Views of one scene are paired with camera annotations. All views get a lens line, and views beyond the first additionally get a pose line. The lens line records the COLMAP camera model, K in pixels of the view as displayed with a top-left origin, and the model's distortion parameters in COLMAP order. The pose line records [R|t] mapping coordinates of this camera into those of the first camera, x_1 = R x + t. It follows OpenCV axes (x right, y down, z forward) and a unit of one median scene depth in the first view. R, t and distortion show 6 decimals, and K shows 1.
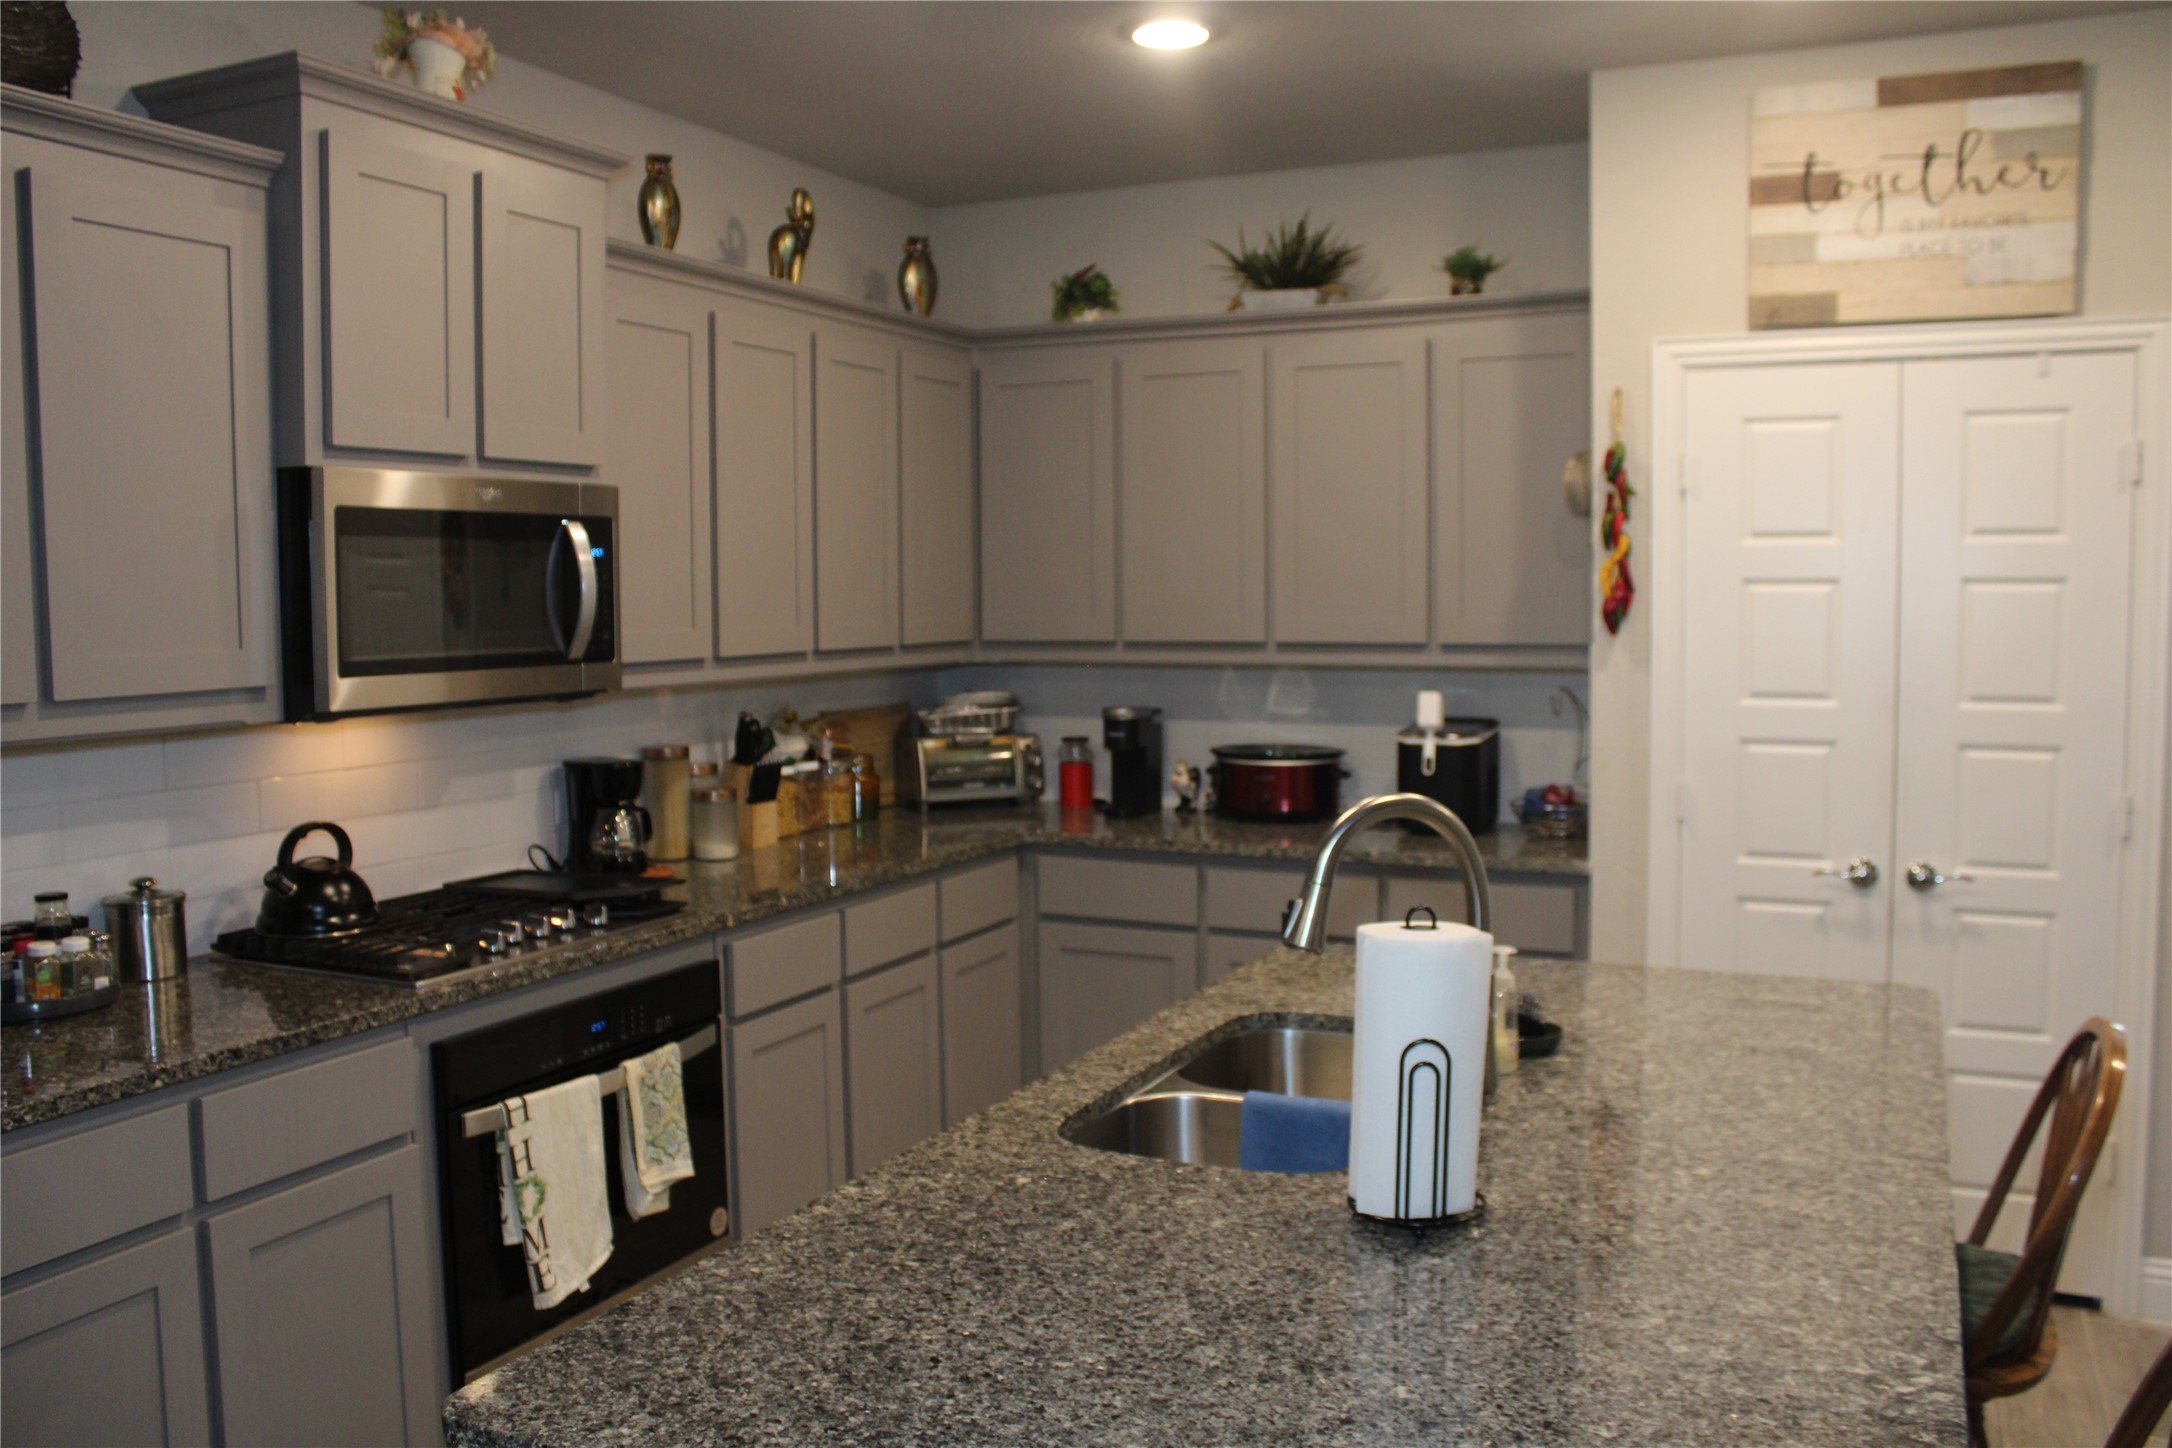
lens RADIAL K [[1819.8, 0, 1086.0], [0, 1819.8, 724.0], [0, 0, 1]] dist [-0.176710, 0.161084]
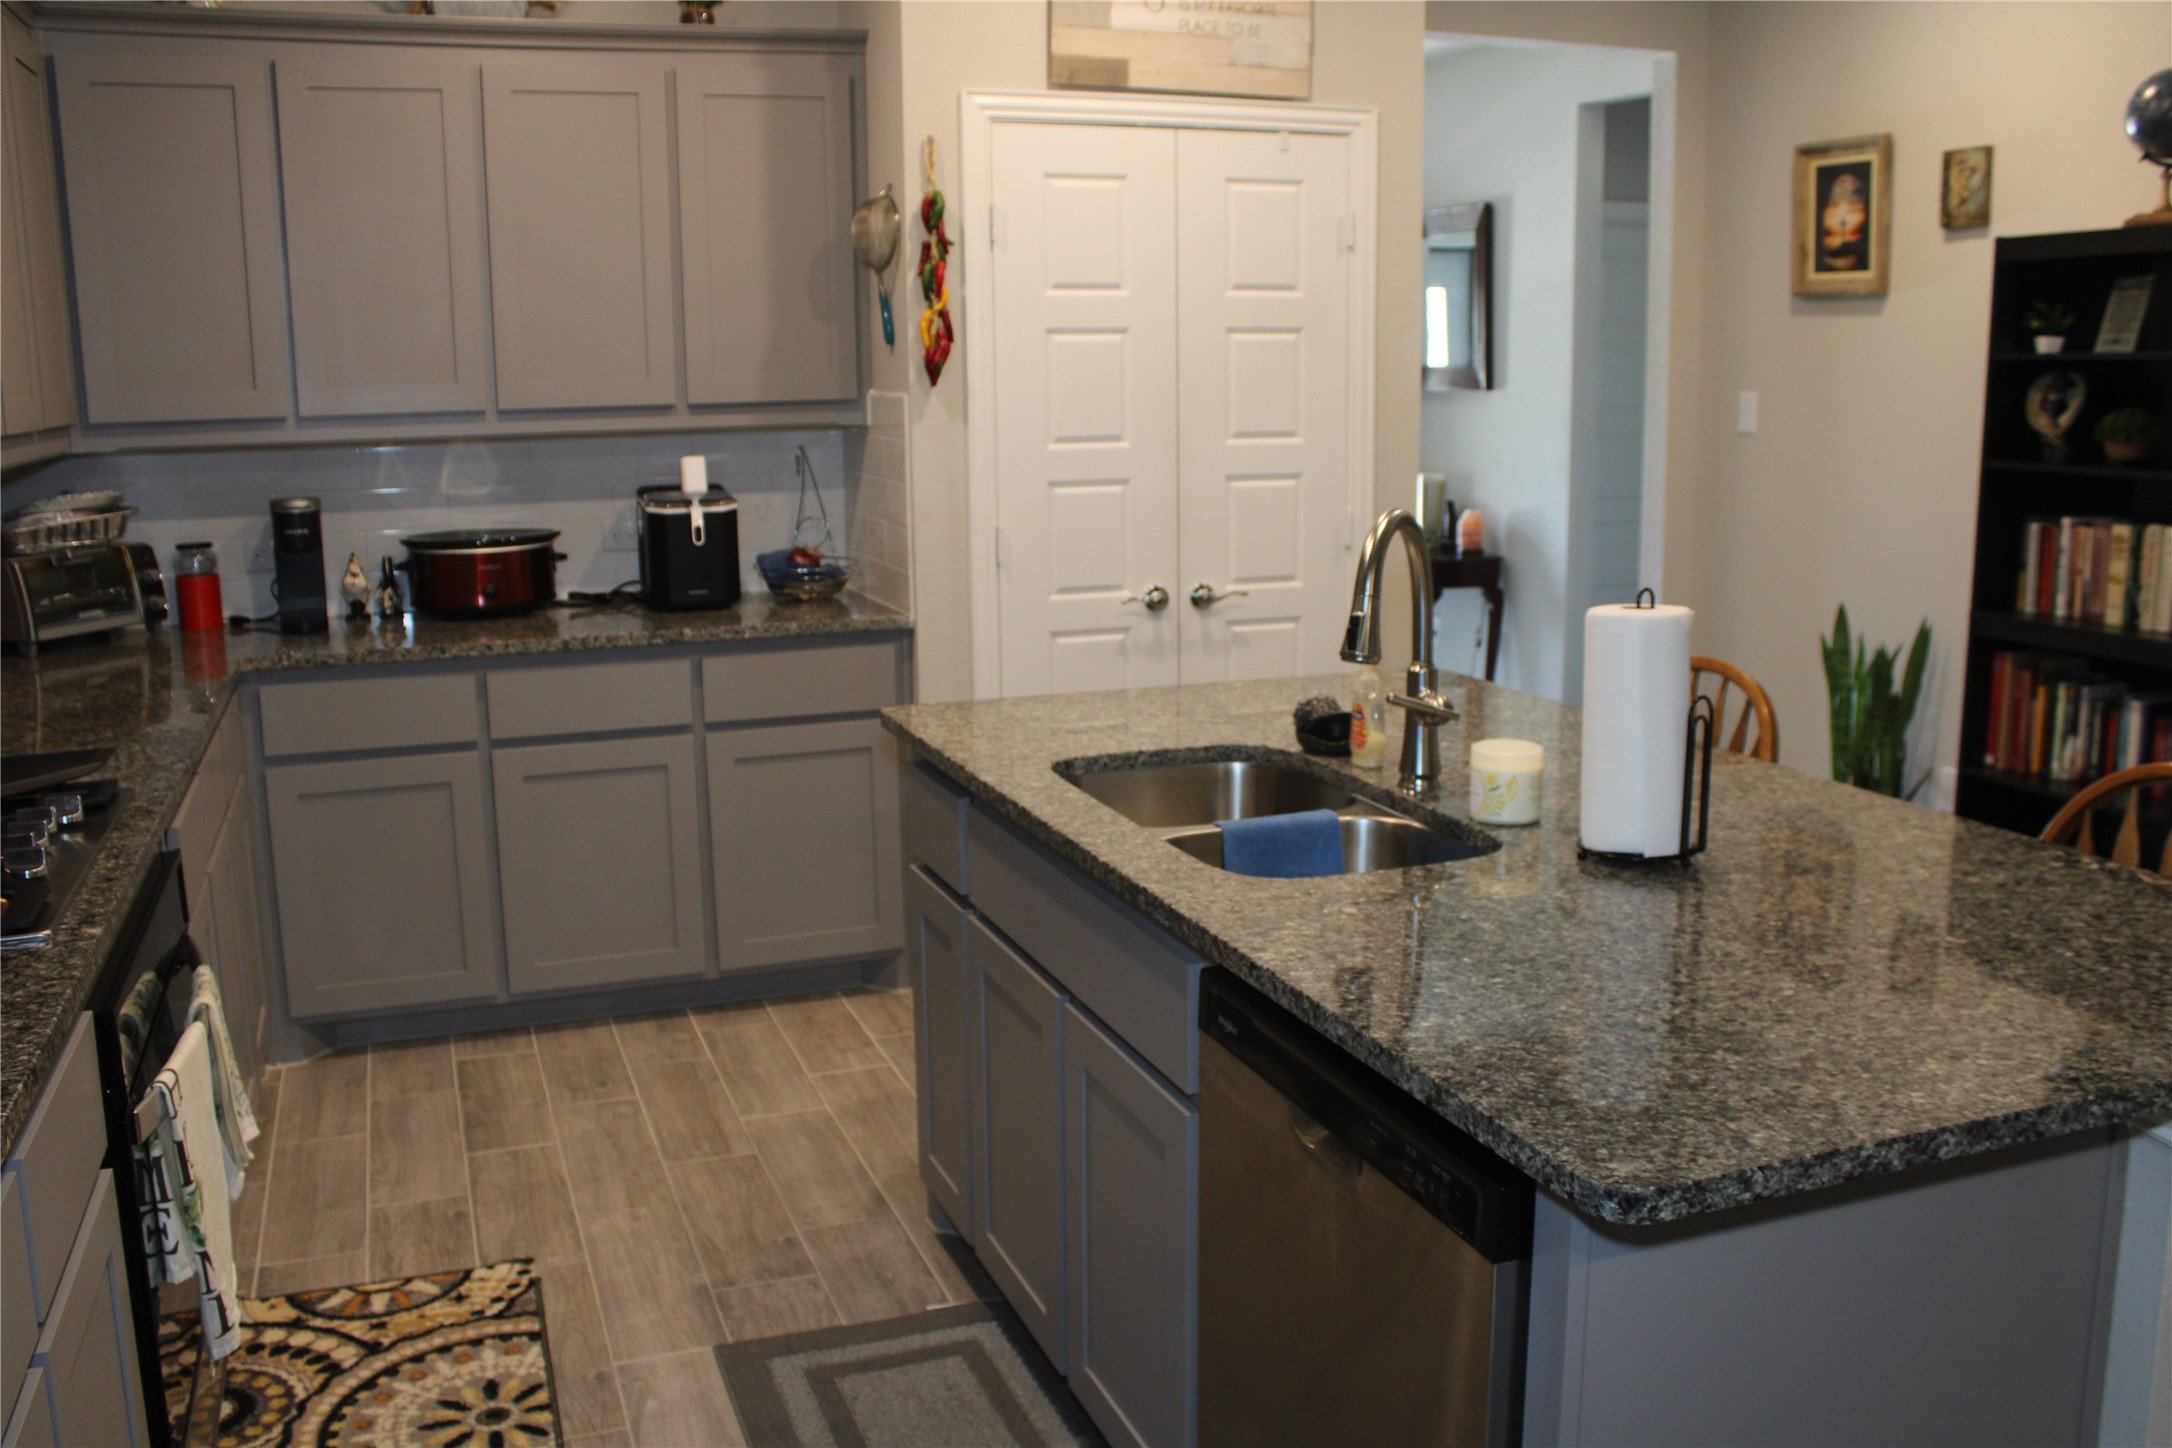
lens RADIAL K [[1901.7, 0, 1134.7], [0, 1901.7, 737.4], [0, 0, 1]] dist [-0.163932, 0.123755]
pose [[0.687716, -0.140804, 0.712195, -0.416079], [0.057955, 0.988528, 0.139473, 0.004169], [-0.723663, -0.054643, 0.687987, 0.185923]]
